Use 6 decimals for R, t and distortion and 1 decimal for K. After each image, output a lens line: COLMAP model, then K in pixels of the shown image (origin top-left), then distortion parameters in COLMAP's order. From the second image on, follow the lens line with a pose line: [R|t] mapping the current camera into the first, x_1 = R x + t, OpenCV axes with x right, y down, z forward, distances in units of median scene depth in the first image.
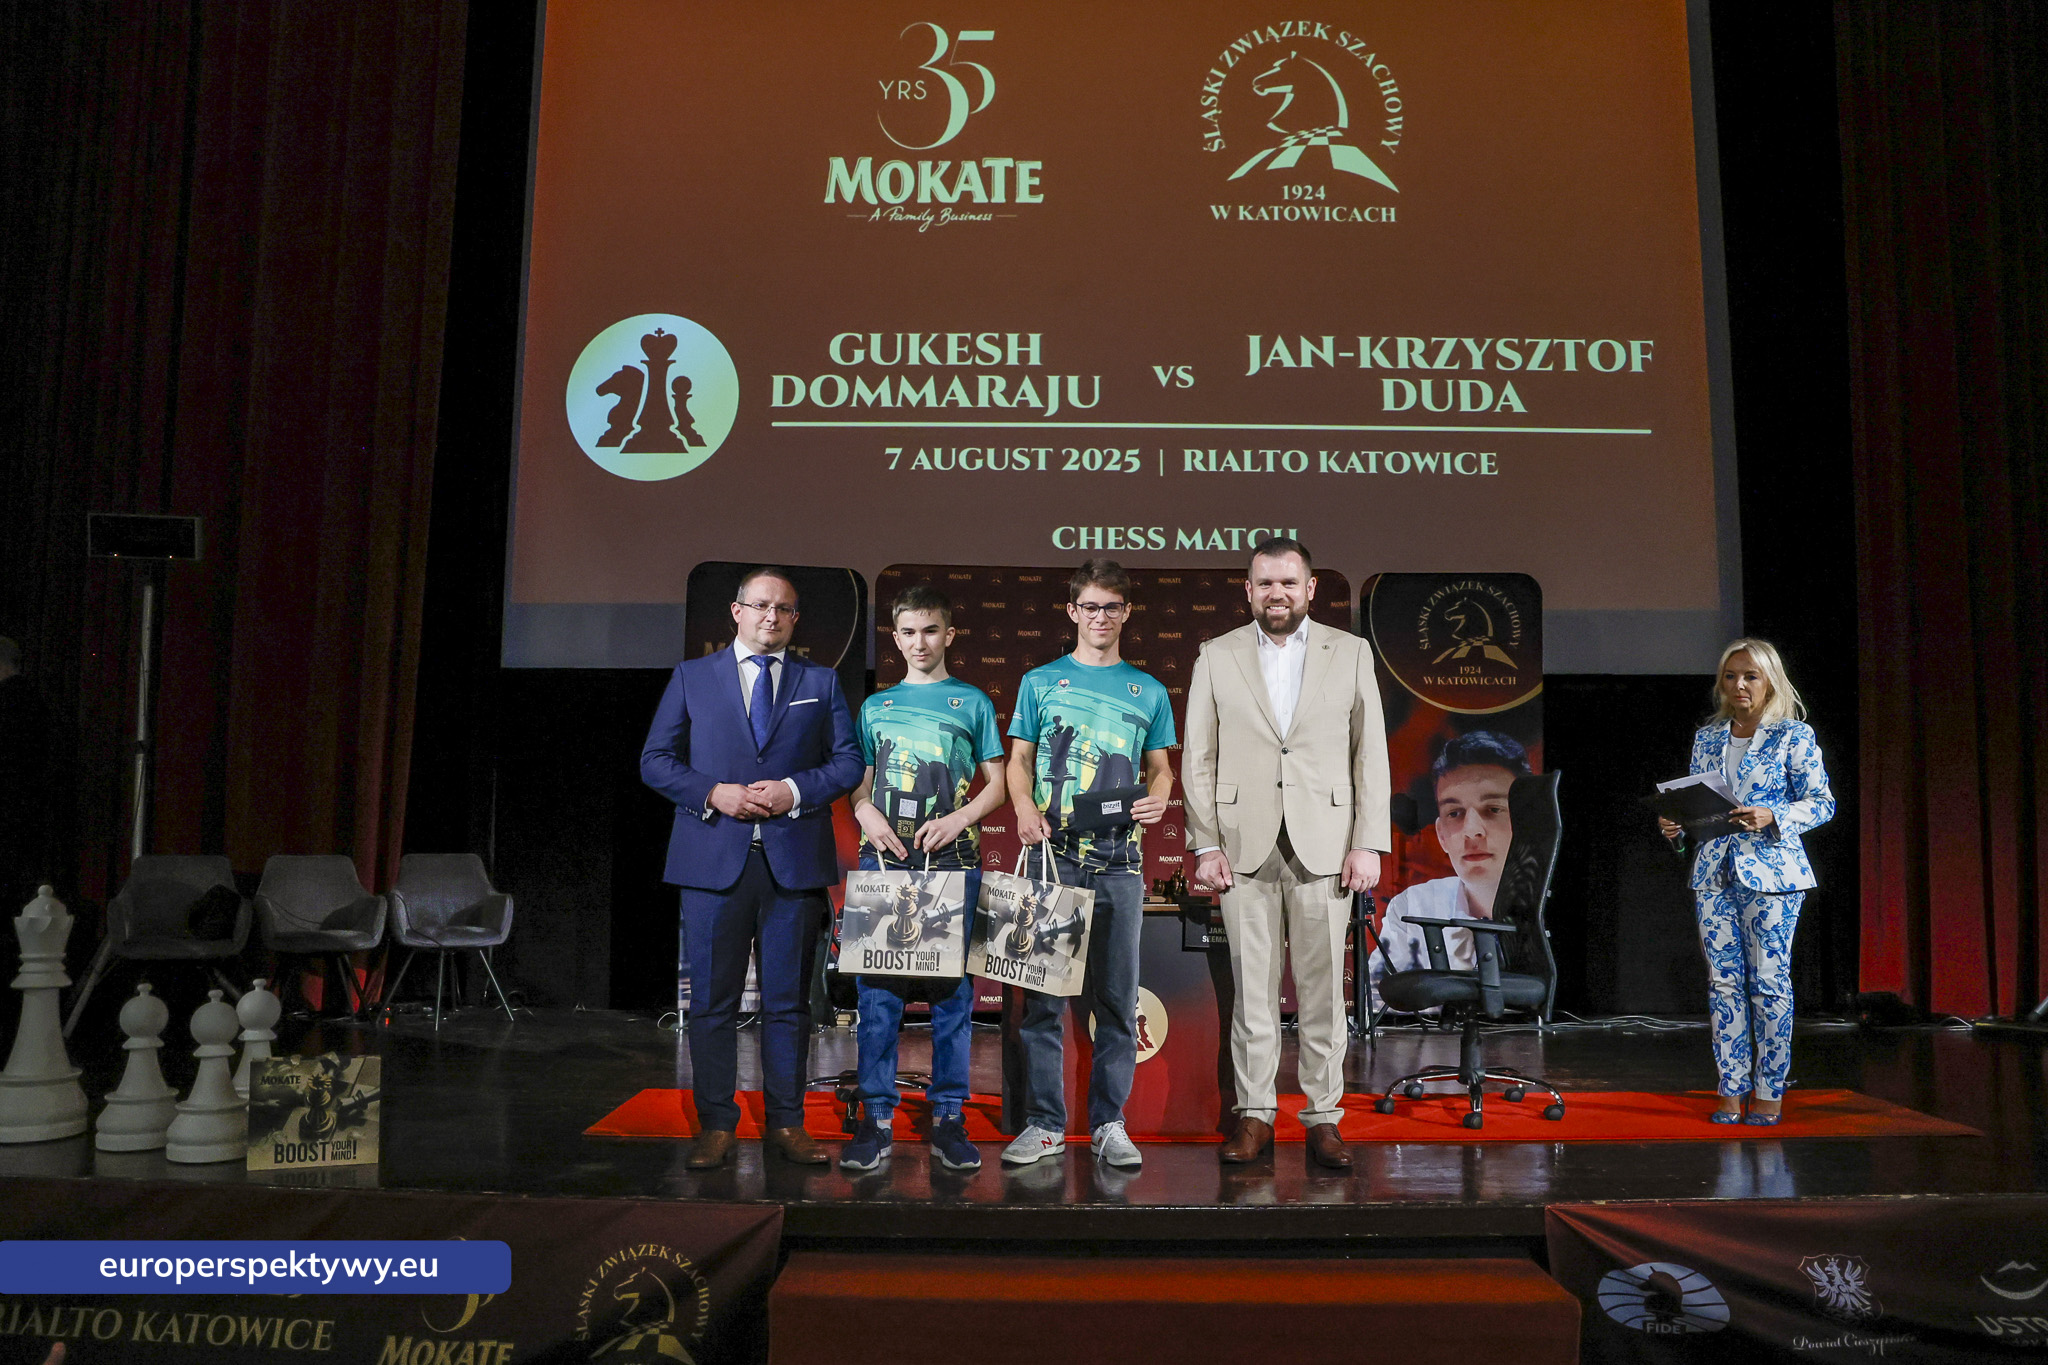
lens RADIAL K [[1478.0, 0, 1008.4], [0, 1478.0, 727.4], [0, 0, 1]] dist [-0.098228, 0.082421]
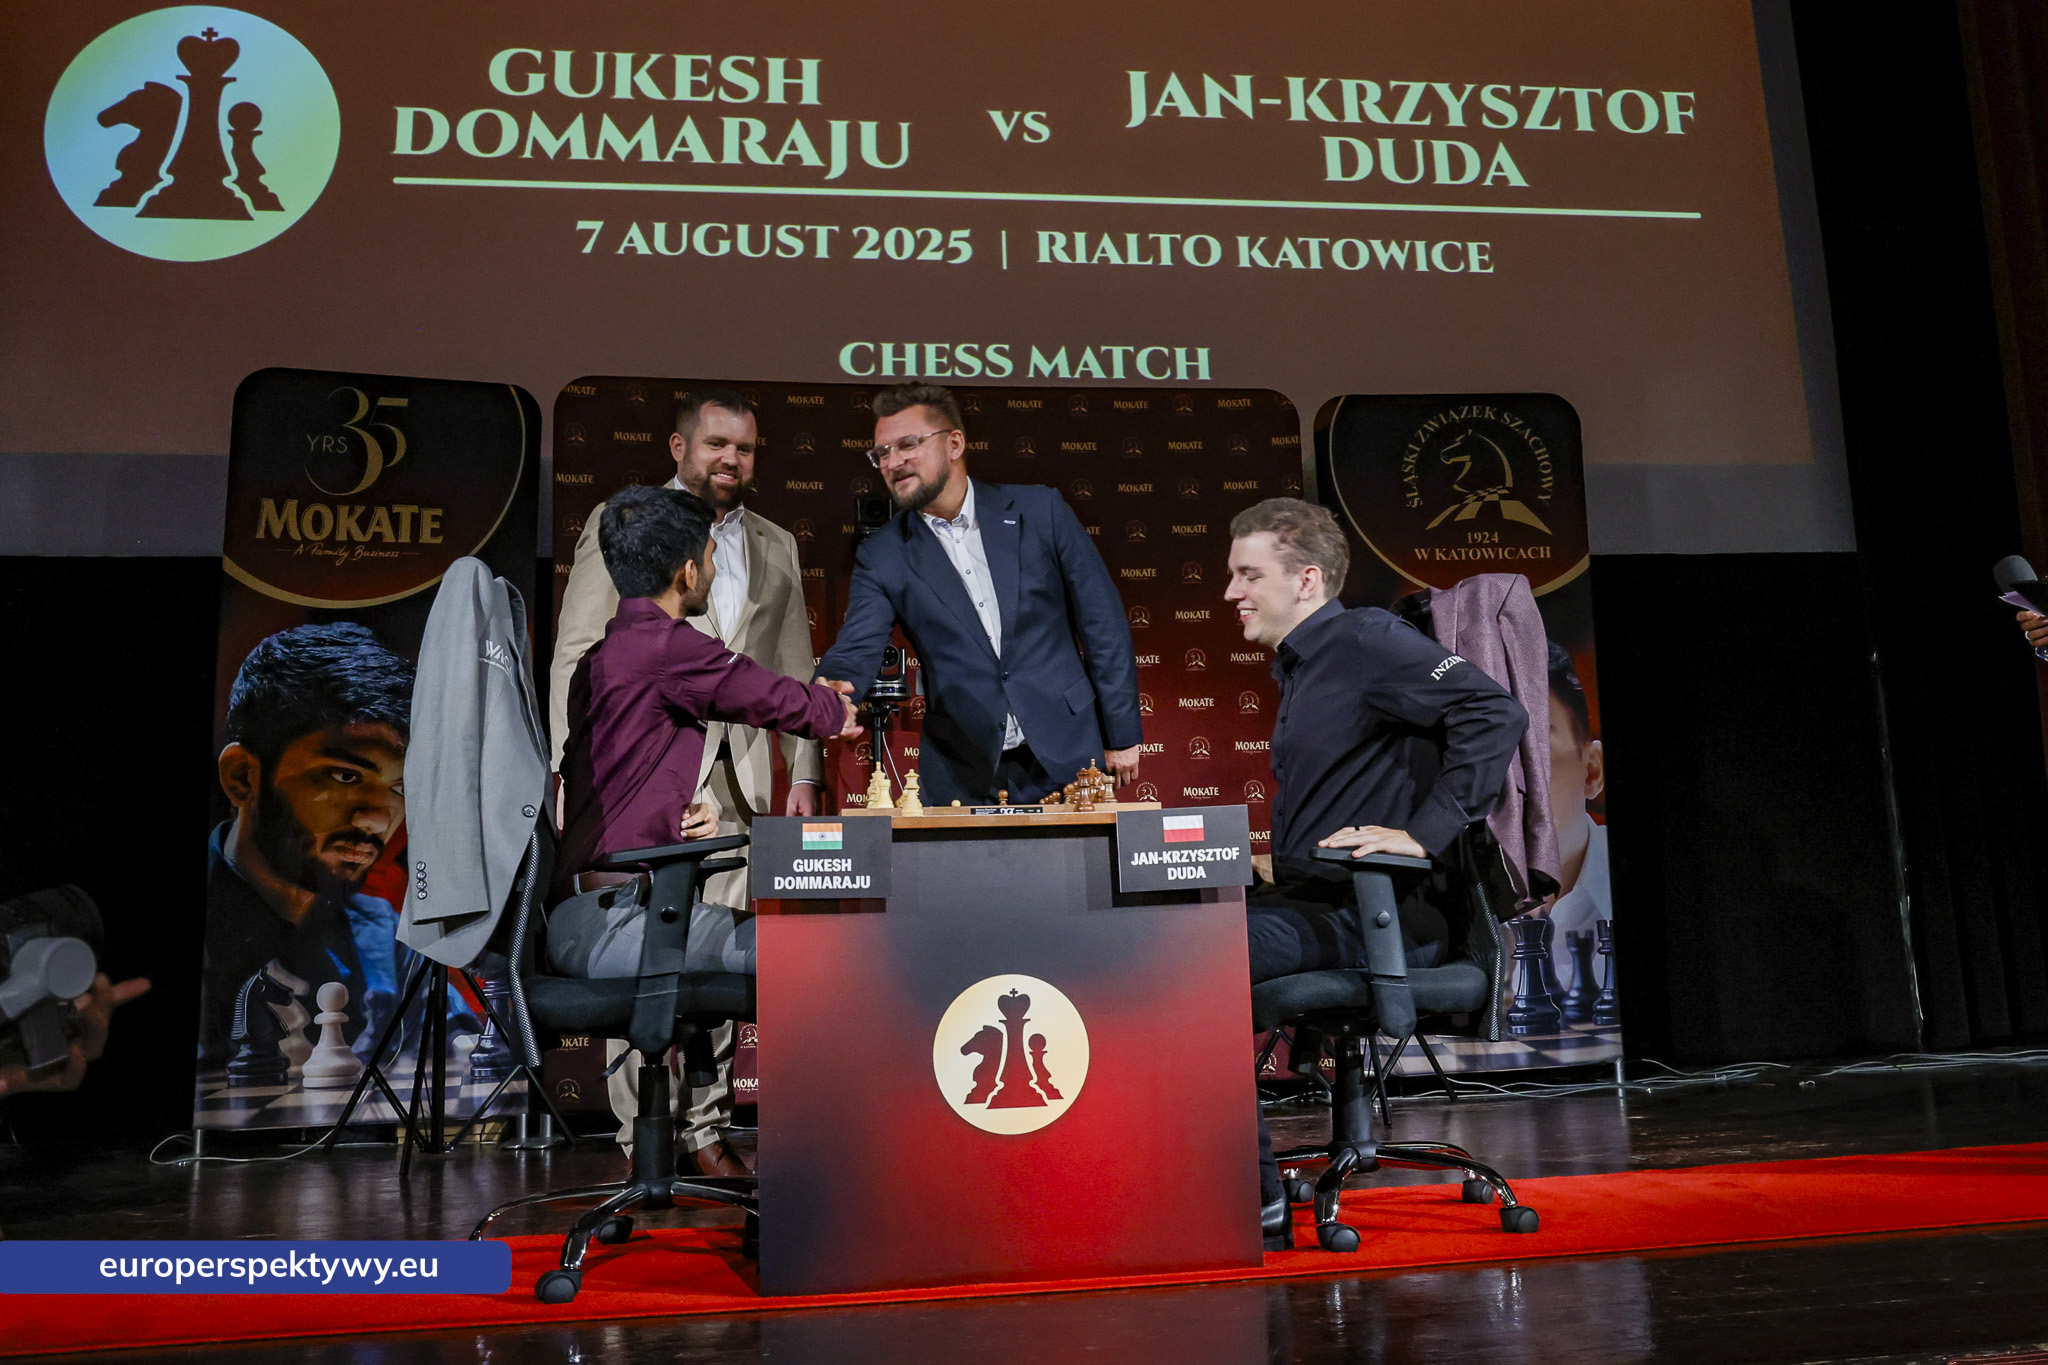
lens RADIAL K [[1847.7, 0, 1070.3], [0, 1847.7, 577.6], [0, 0, 1]] dist [-0.053665, 0.054966]
pose [[0.987146, -0.009049, 0.159564, -0.000461], [0.027436, 0.993170, -0.113408, 0.061167], [-0.157448, 0.116328, 0.980652, 0.197400]]
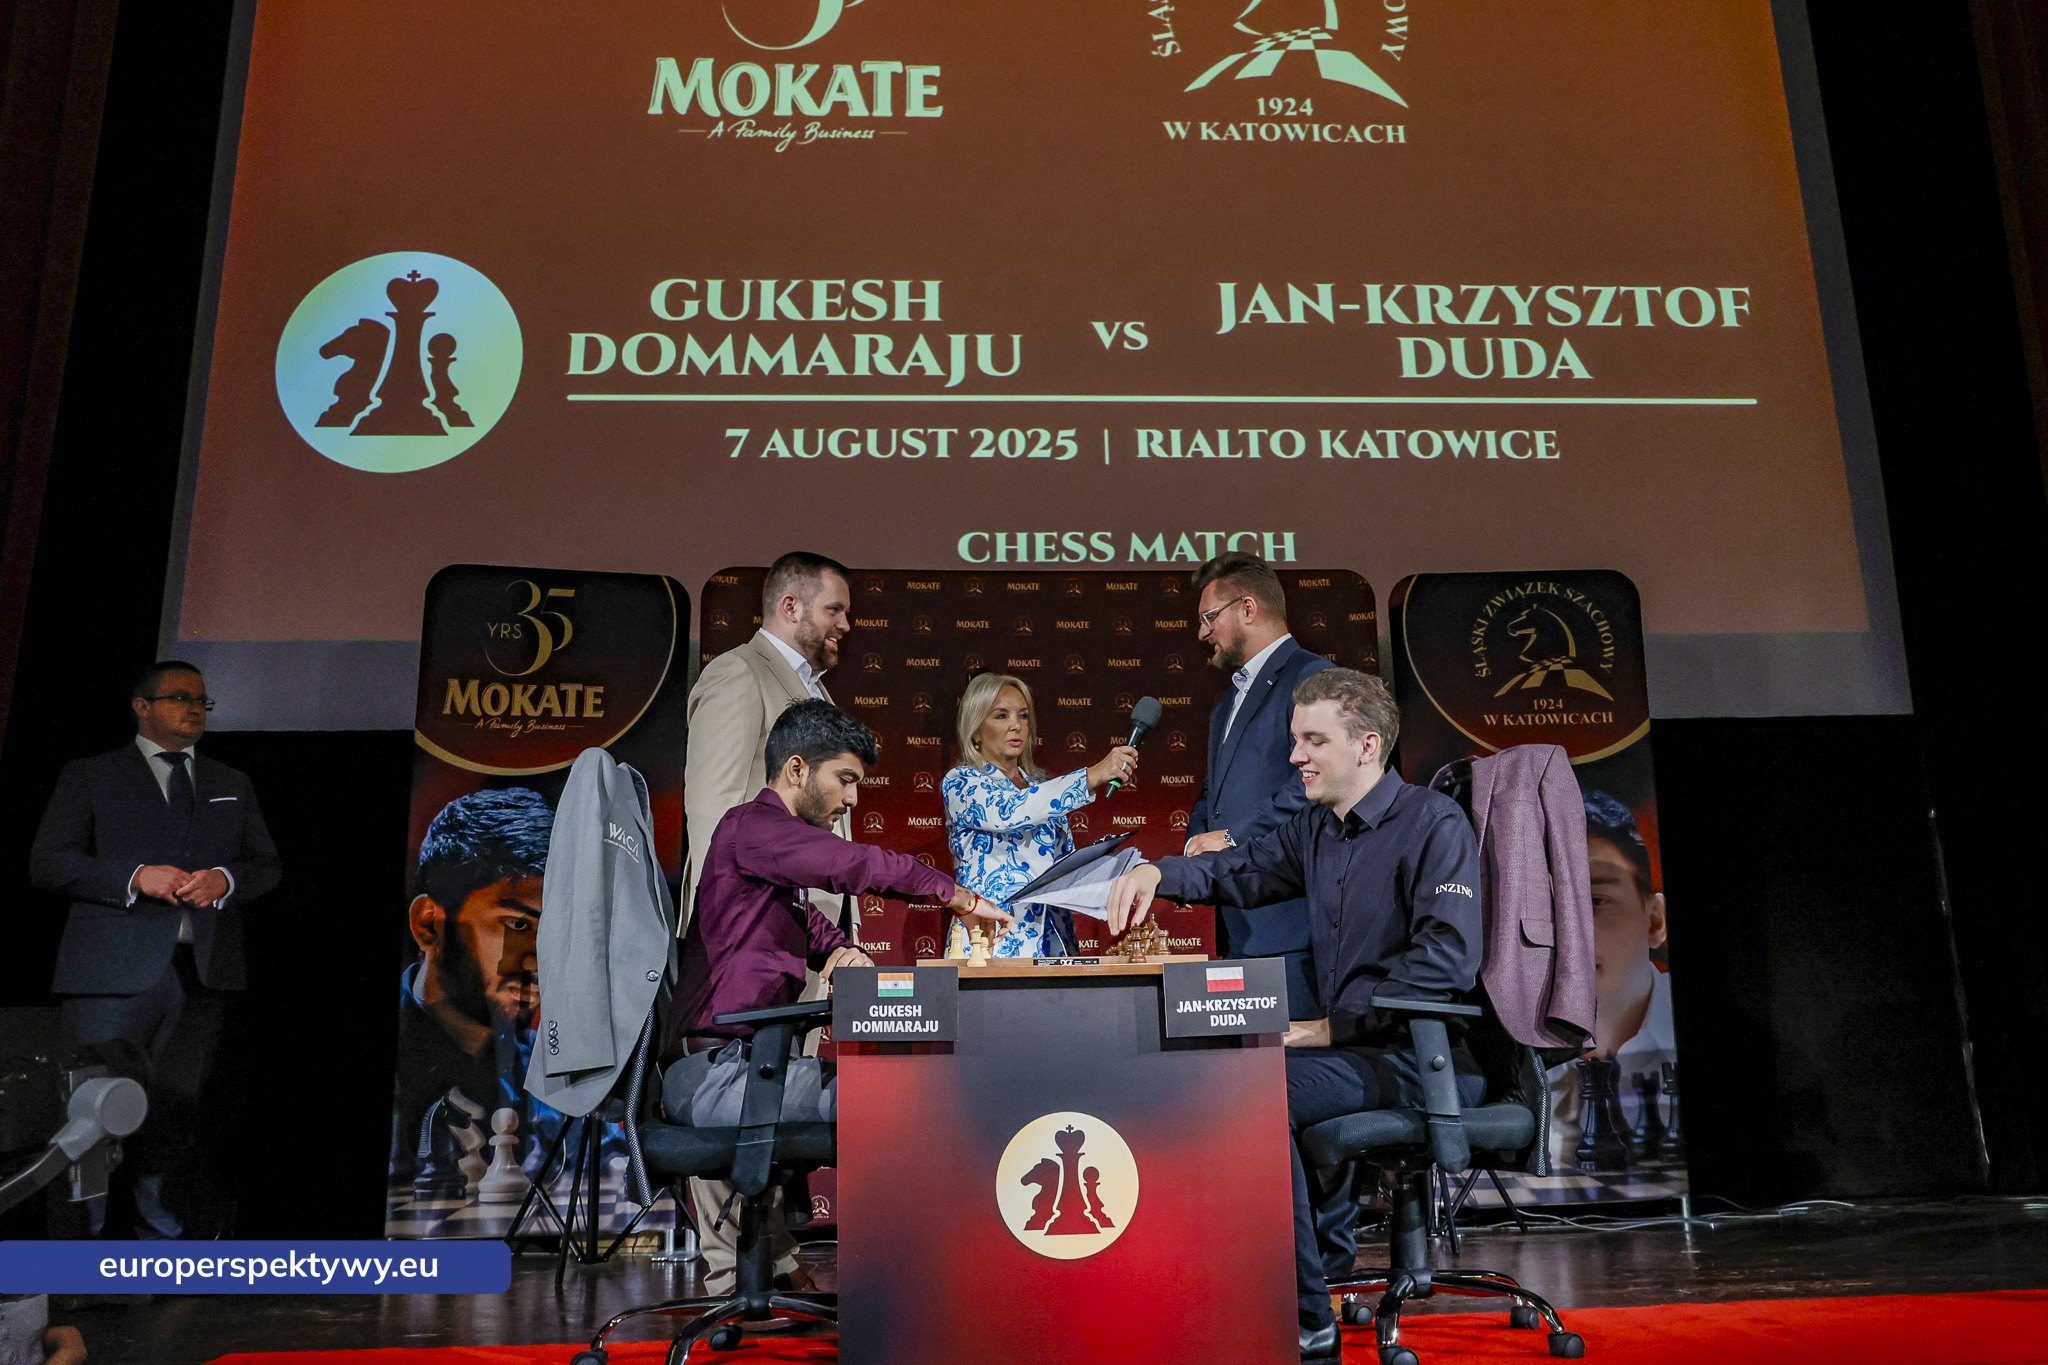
lens RADIAL K [[1691.4, 0, 1062.6], [0, 1691.4, 674.0], [0, 0, 1]] dist [-0.067011, 0.070720]
pose [[0.997211, -0.012397, 0.073603, 0.018754], [0.023597, 0.987897, -0.153306, 0.059523], [-0.070812, 0.154615, 0.985434, 0.190527]]
